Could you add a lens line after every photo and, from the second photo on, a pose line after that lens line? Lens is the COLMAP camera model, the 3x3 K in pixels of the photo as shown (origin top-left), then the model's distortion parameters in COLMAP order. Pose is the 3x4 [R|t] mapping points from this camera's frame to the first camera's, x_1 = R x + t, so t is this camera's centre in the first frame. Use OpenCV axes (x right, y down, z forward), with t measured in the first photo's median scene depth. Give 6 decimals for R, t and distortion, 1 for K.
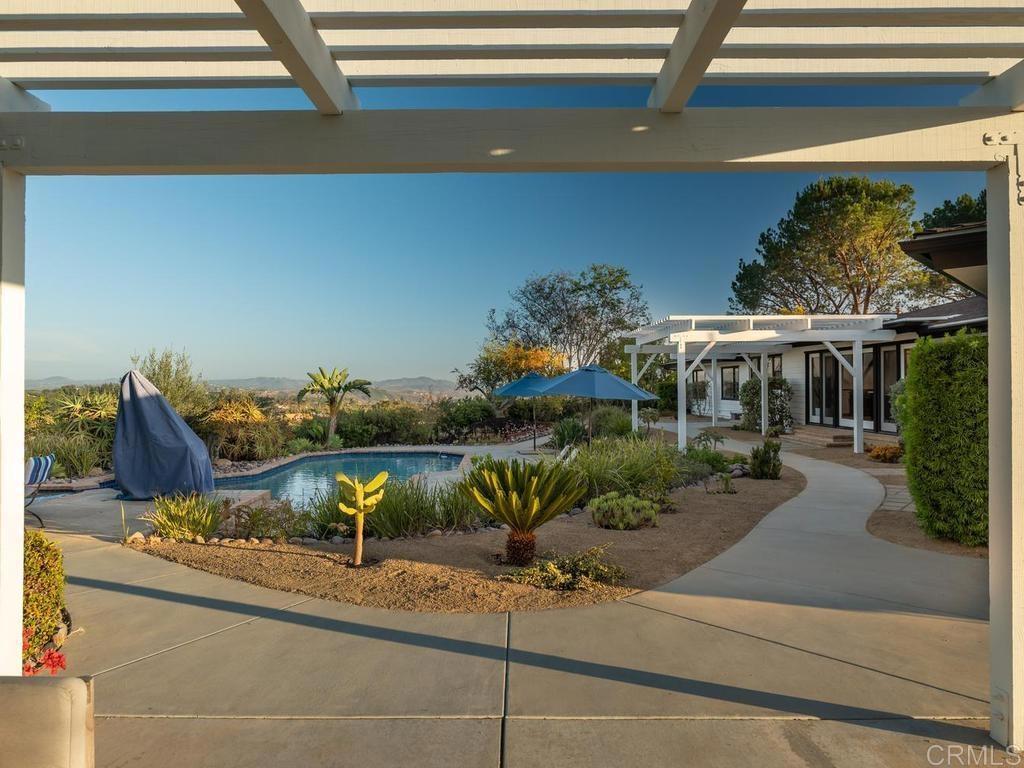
lens RADIAL K [[680.6, 0, 512.0], [0, 680.6, 384.0], [0, 0, 1]] dist [-0.009964, 0.000243]
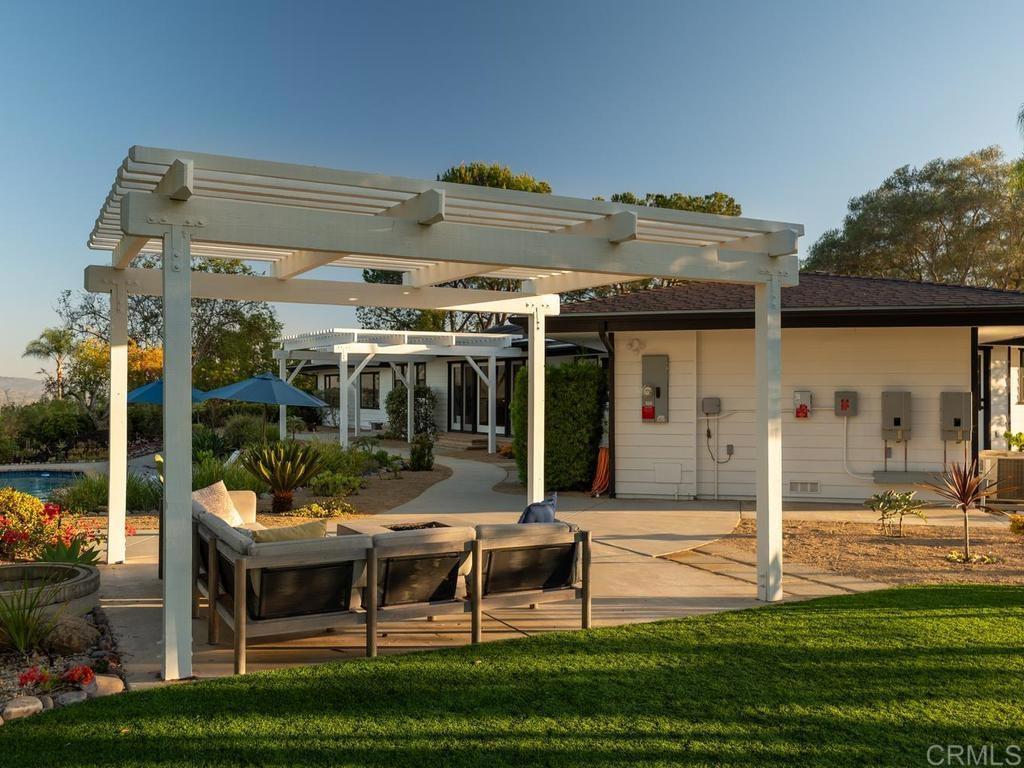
lens RADIAL K [[941.6, 0, 512.0], [0, 941.6, 384.0], [0, 0, 1]] dist [-0.002439, 0.000271]
pose [[0.884669, 0.013773, 0.466017, -0.177587], [-0.011241, 0.999903, -0.008211, -0.003046], [-0.466085, 0.002026, 0.884738, -0.371667]]
